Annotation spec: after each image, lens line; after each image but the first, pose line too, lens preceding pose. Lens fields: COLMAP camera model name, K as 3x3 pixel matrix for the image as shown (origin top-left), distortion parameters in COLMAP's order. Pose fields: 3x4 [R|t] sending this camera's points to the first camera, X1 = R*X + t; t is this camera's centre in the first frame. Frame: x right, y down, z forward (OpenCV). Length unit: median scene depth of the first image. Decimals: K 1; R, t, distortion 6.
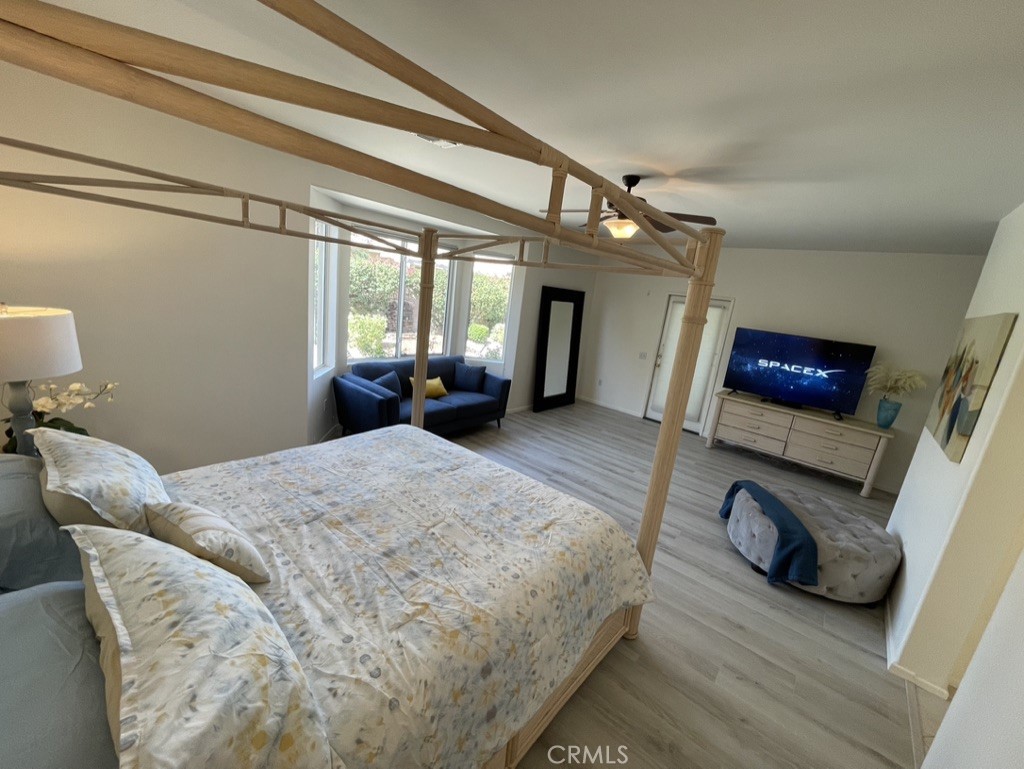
lens RADIAL K [[412.9, 0, 503.8], [0, 412.9, 384.9], [0, 0, 1]] dist [-0.006110, -0.000040]
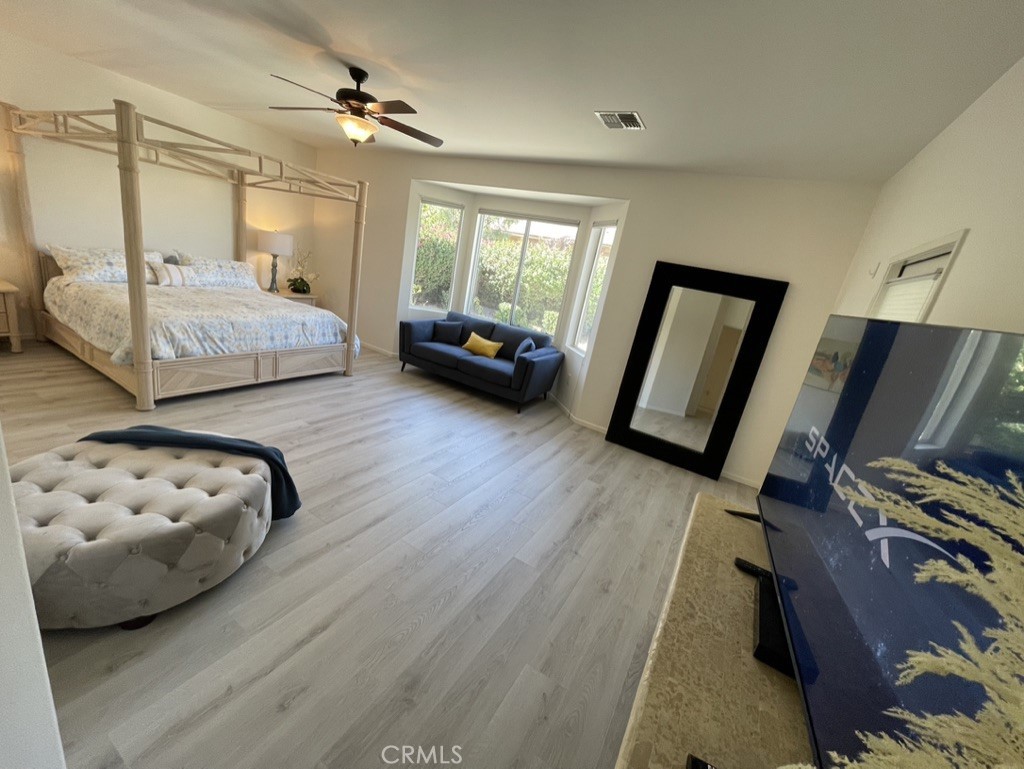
lens RADIAL K [[412.9, 0, 510.5], [0, 412.9, 385.4], [0, 0, 1]] dist [-0.006110, -0.000040]
pose [[0.214287, 0.199712, -0.956136, 0.915277], [-0.371904, 0.921826, 0.109195, -0.045009], [0.903199, 0.332192, 0.271809, 0.829440]]
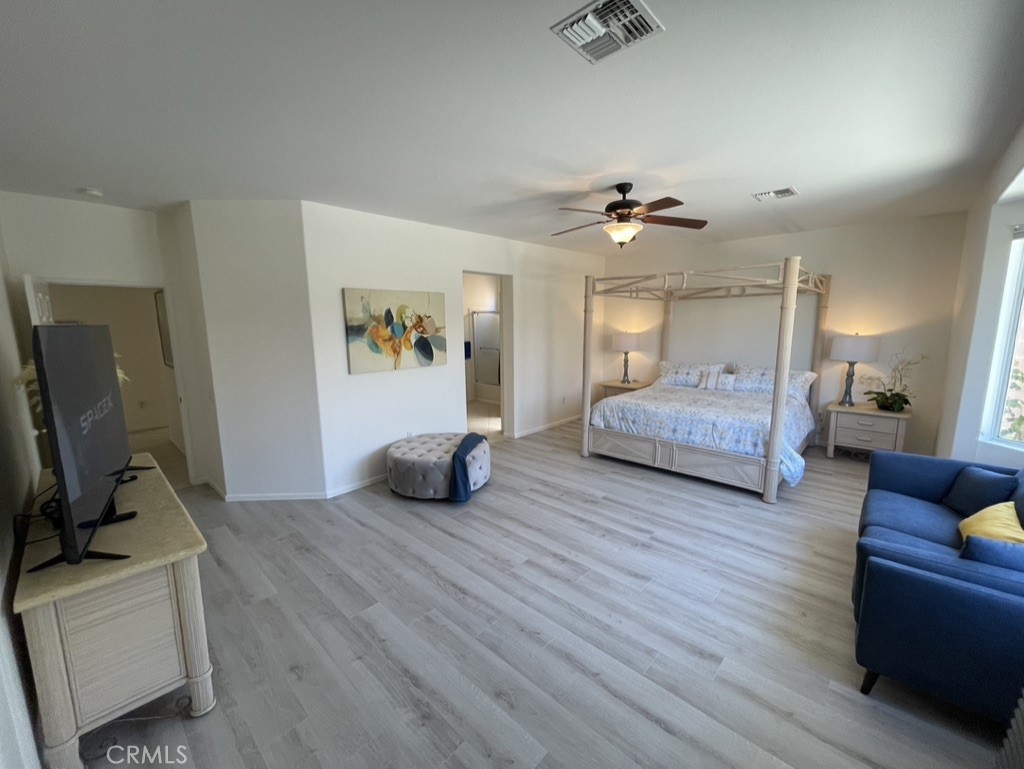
lens RADIAL K [[412.9, 0, 511.3], [0, 412.9, 387.8], [0, 0, 1]] dist [-0.006110, -0.000040]
pose [[-0.994010, -0.108456, 0.013438, 0.337575], [-0.094999, 0.918299, 0.384321, -0.258380], [-0.054022, 0.380742, -0.923102, 1.400956]]
